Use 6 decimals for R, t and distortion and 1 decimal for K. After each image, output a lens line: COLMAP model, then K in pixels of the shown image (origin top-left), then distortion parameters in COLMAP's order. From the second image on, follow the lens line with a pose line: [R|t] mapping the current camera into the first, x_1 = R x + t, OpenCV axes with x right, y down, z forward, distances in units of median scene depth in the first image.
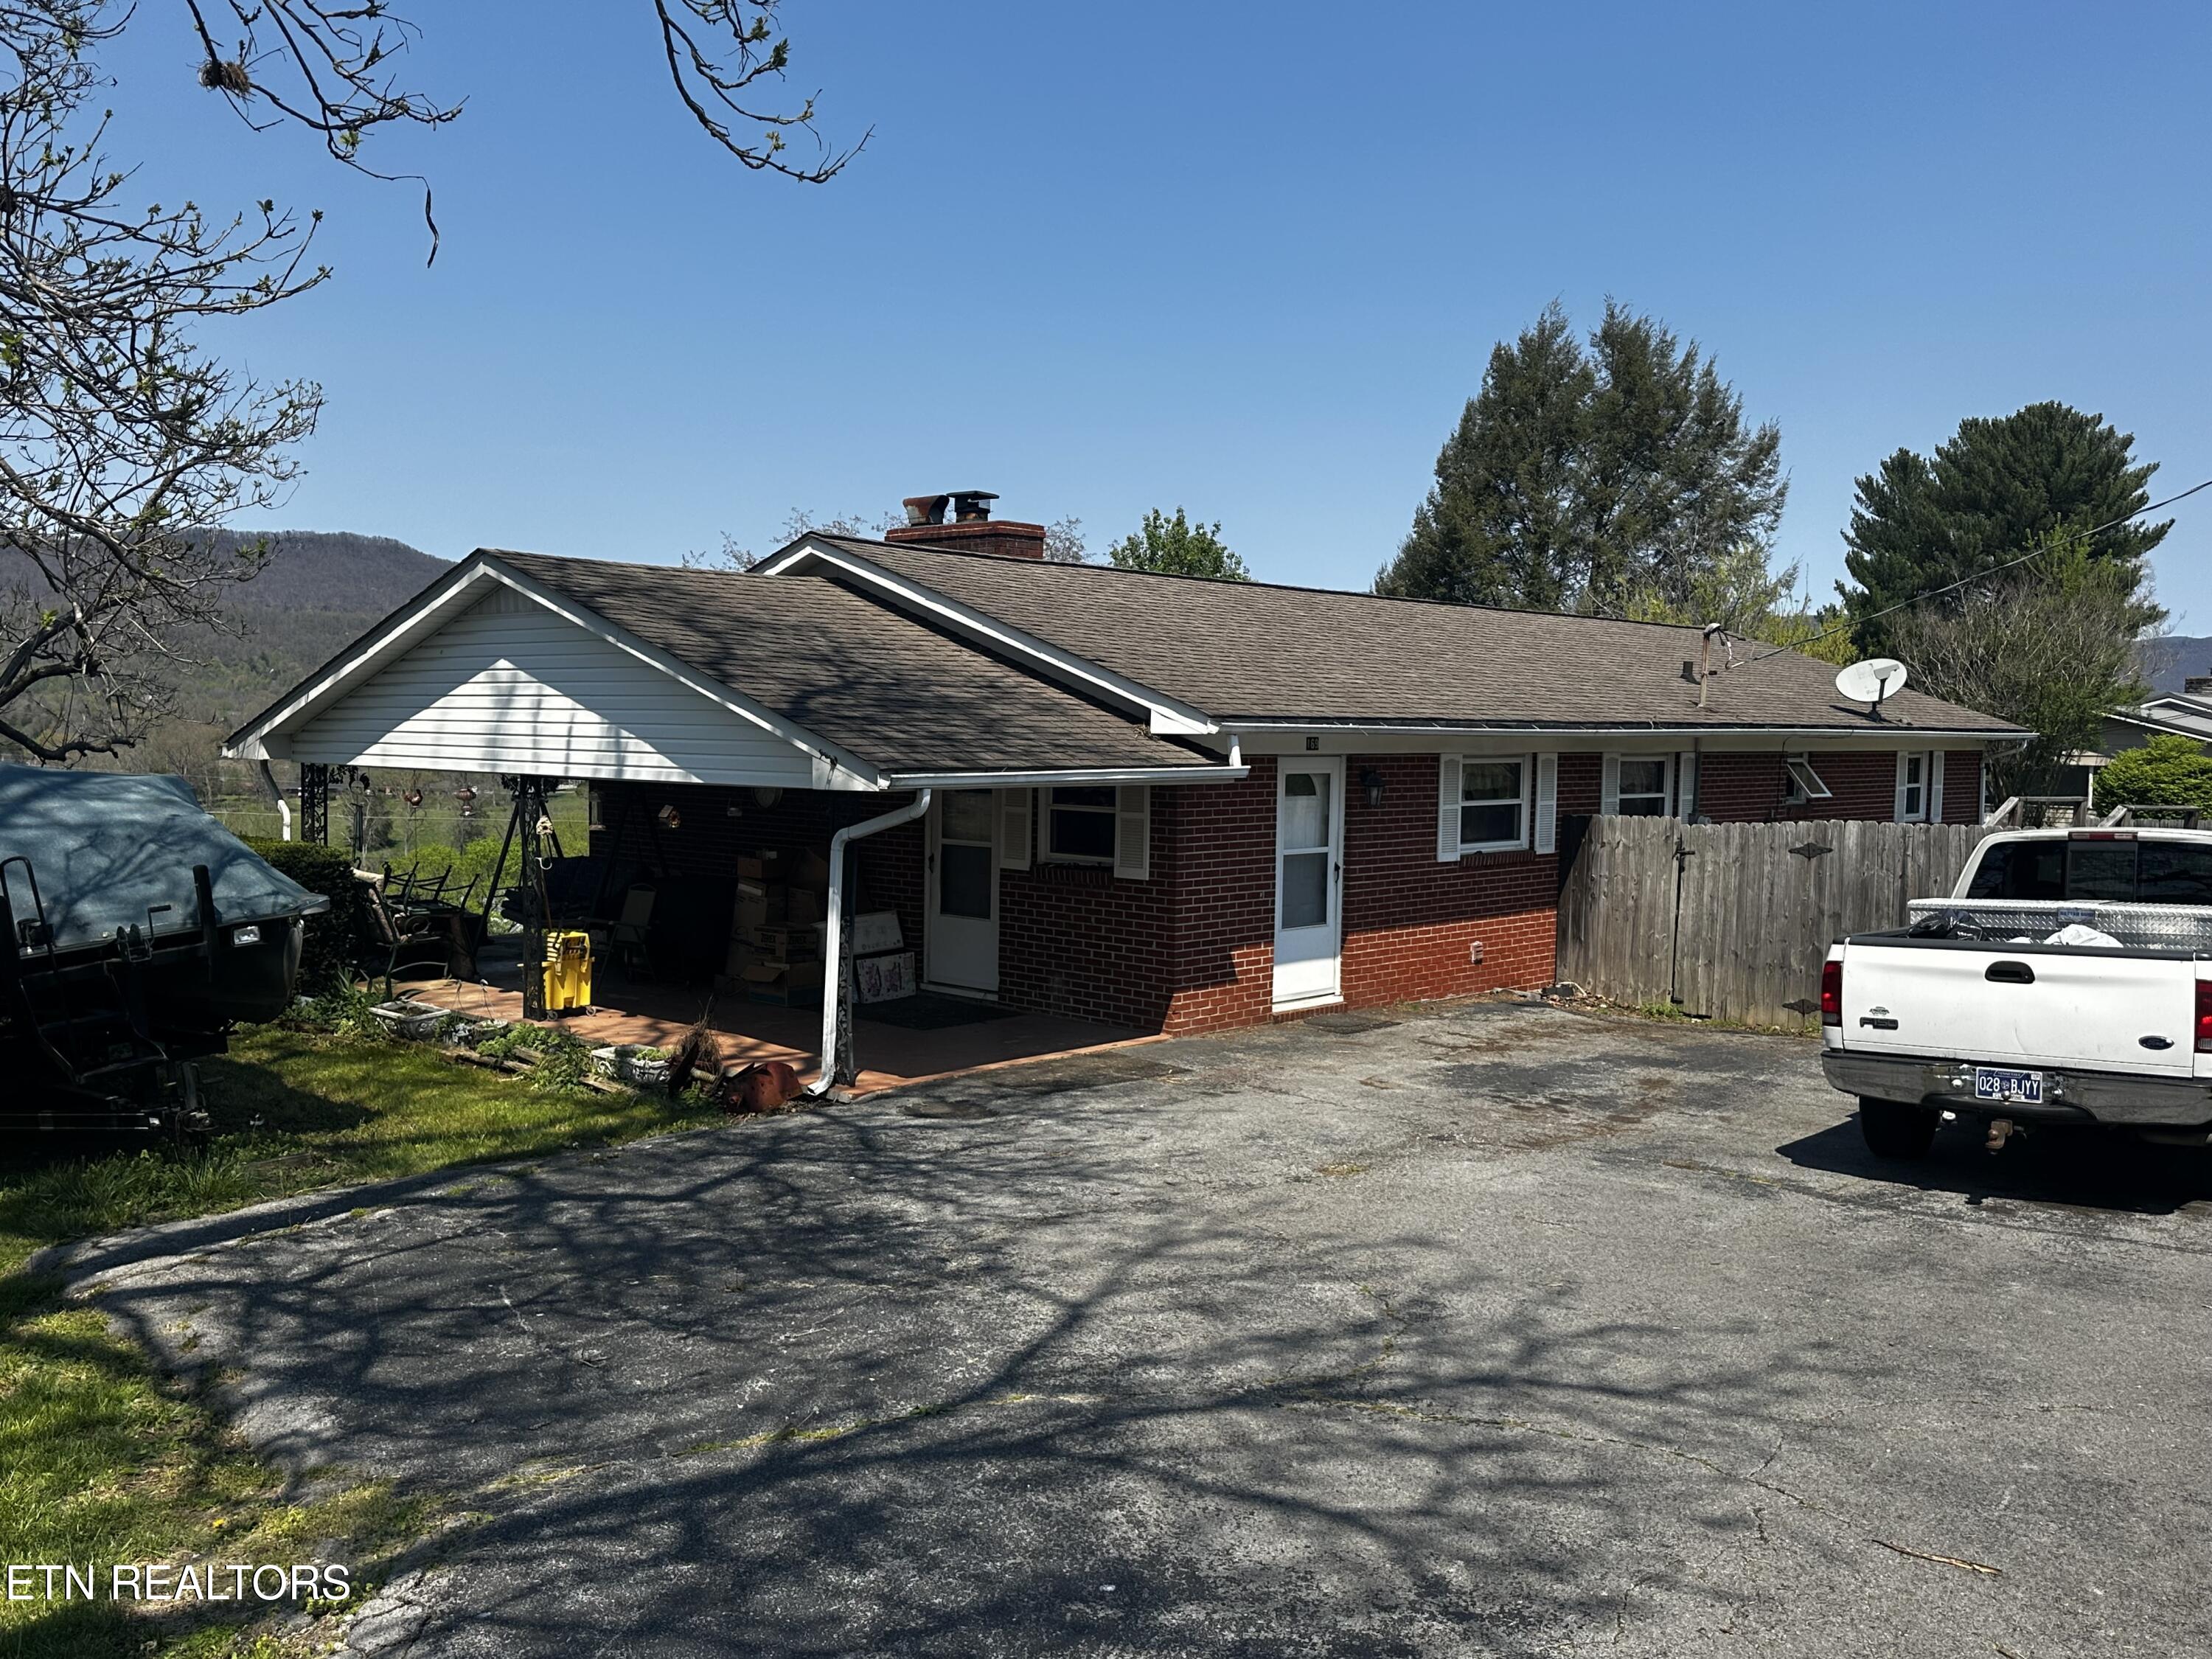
lens RADIAL K [[1867.1, 0, 1107.1], [0, 1867.1, 815.8], [0, 0, 1]] dist [0.116026, -0.009613]
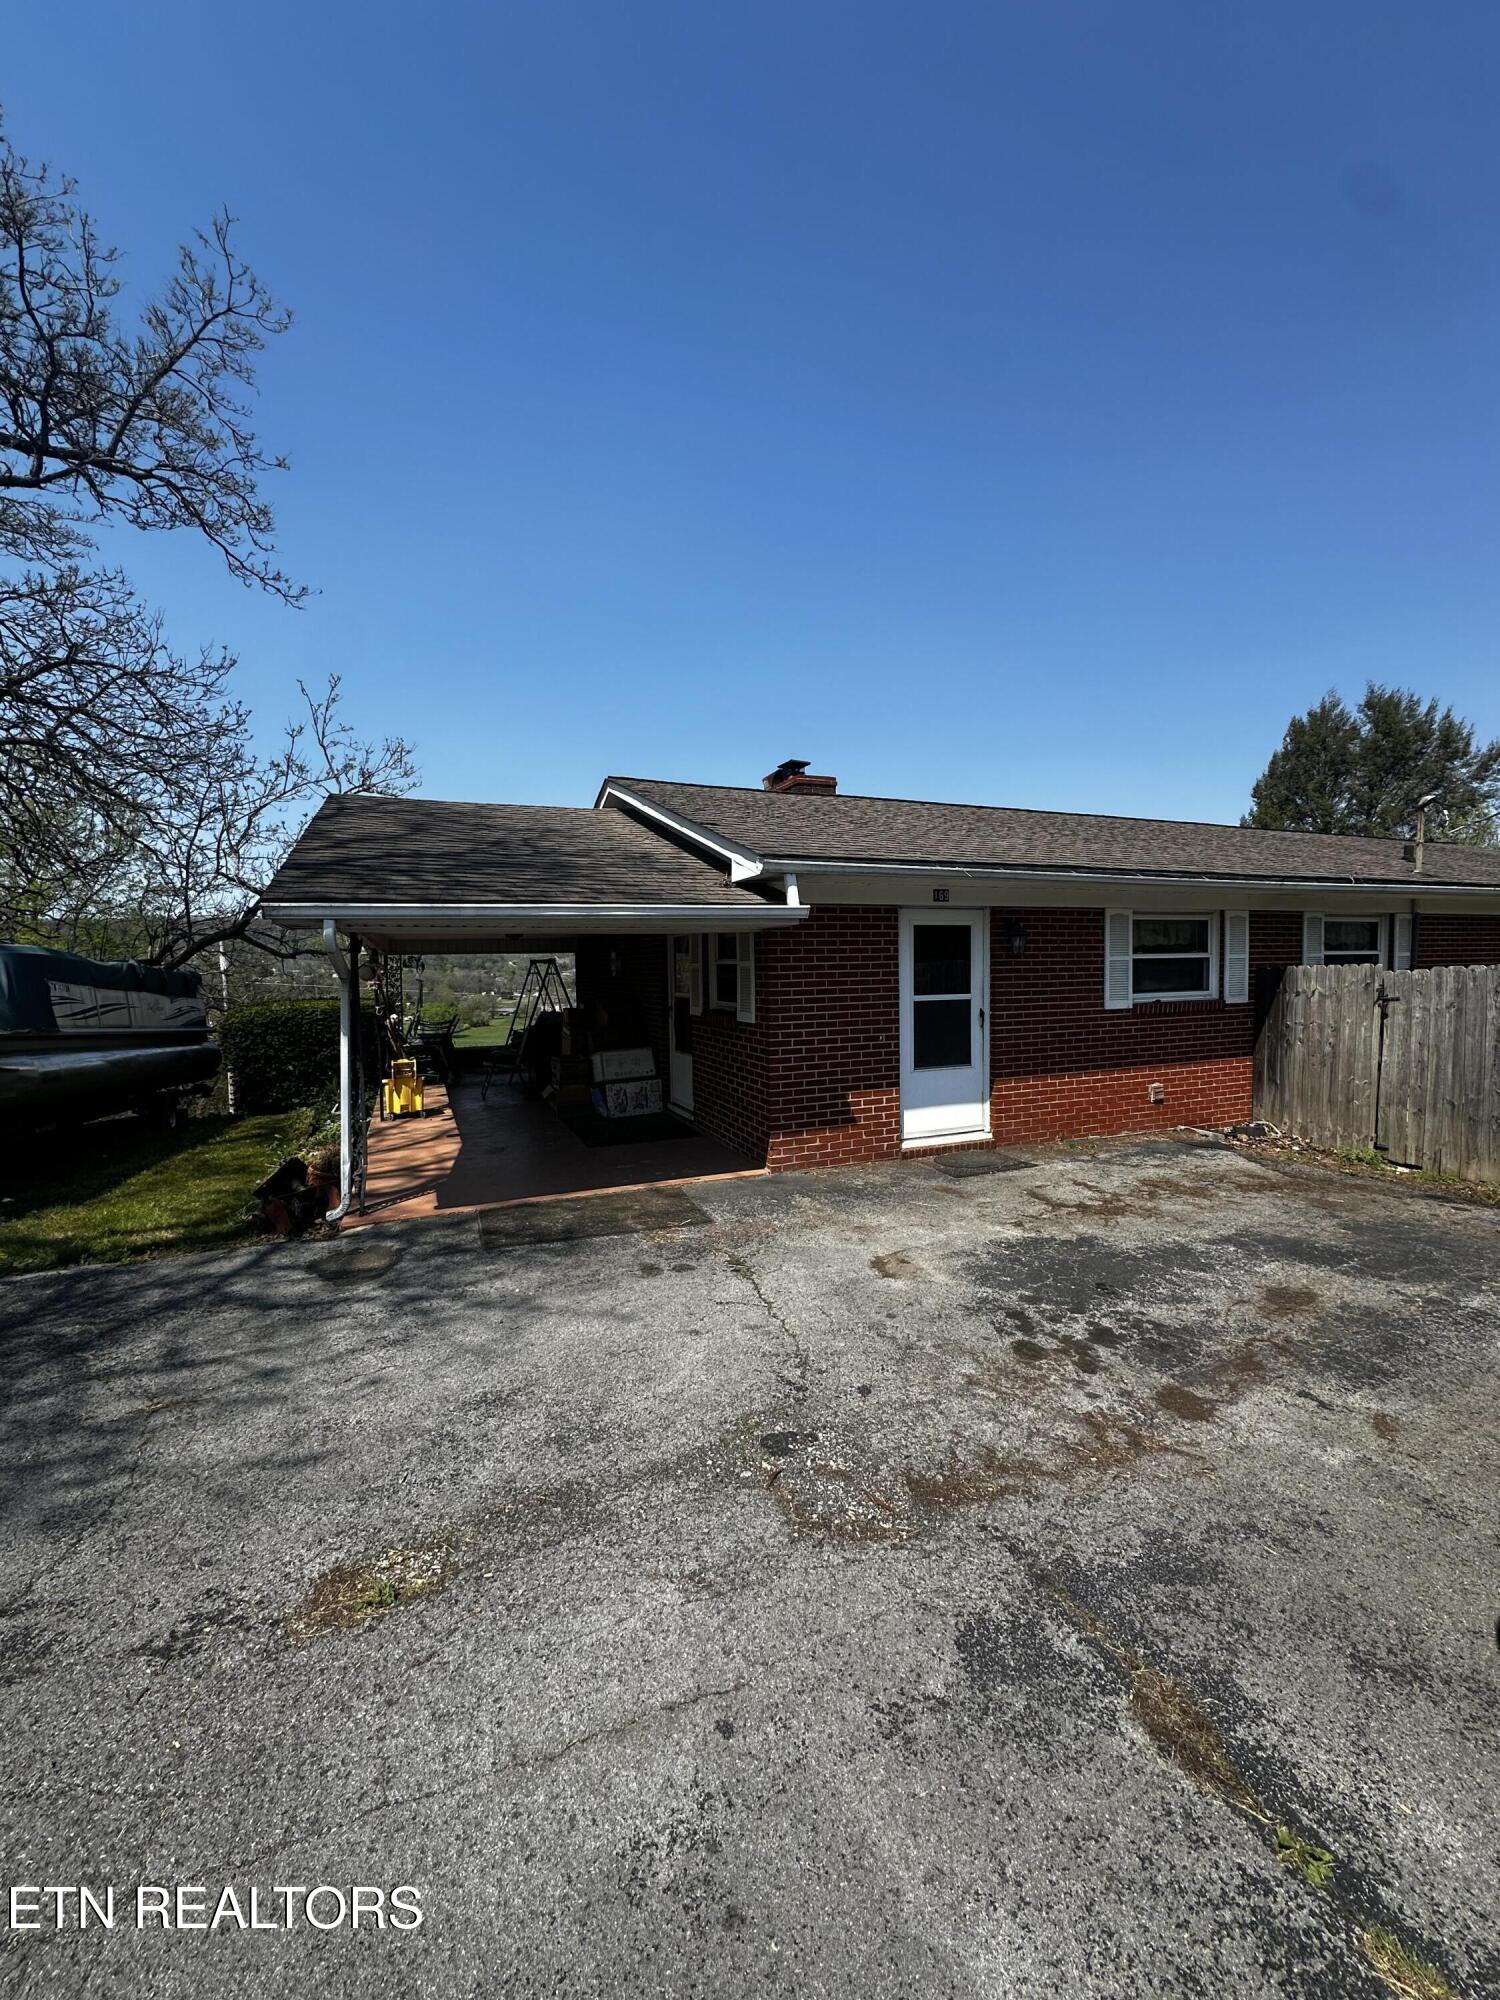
lens RADIAL K [[797.6, 0, 753.8], [0, 797.6, 991.9], [0, 0, 1]] dist [-0.002446, 0.000379]
pose [[0.912506, -0.014532, -0.408804, 0.174466], [0.008089, 0.999814, -0.017485, 0.020401], [0.408982, 0.012648, 0.912455, 0.484702]]
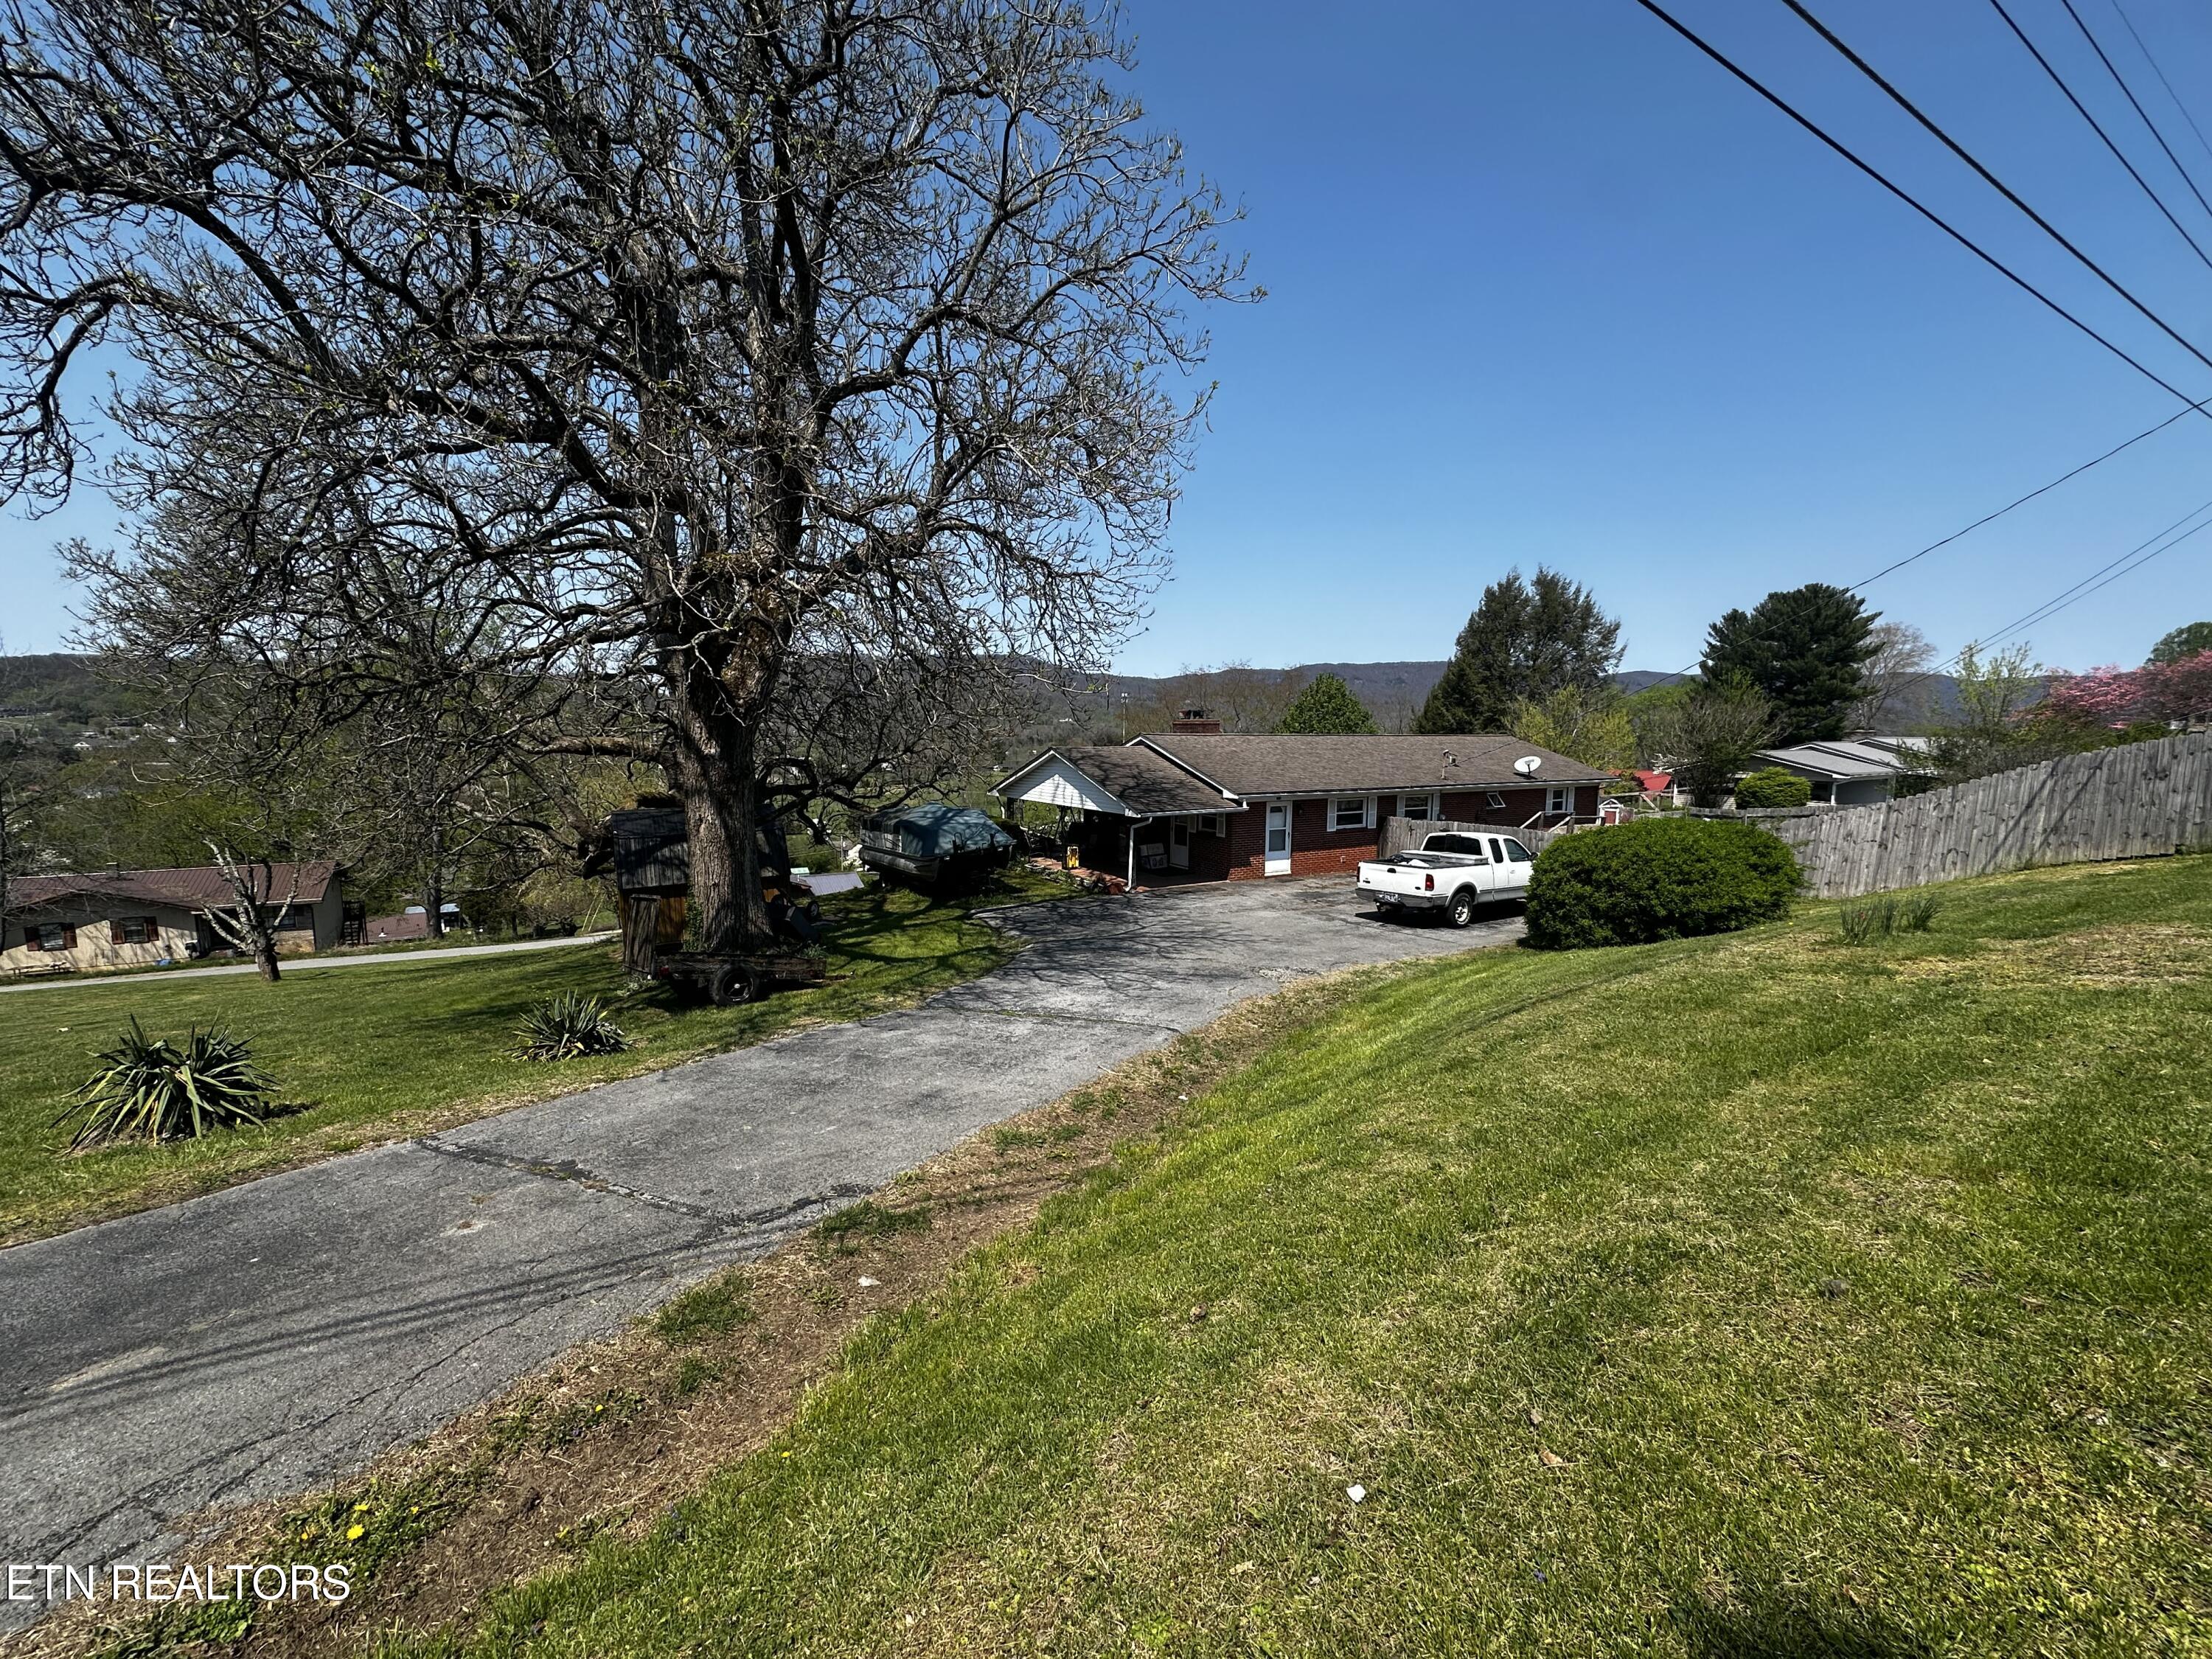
lens RADIAL K [[882.1, 0, 1085.9], [0, 882.1, 835.2], [0, 0, 1]] dist [-0.002446, 0.000379]
pose [[0.954378, 0.024172, -0.297622, 0.226019], [-0.004065, 0.997677, 0.067993, -0.069515], [0.298575, -0.063682, 0.952259, -0.572592]]
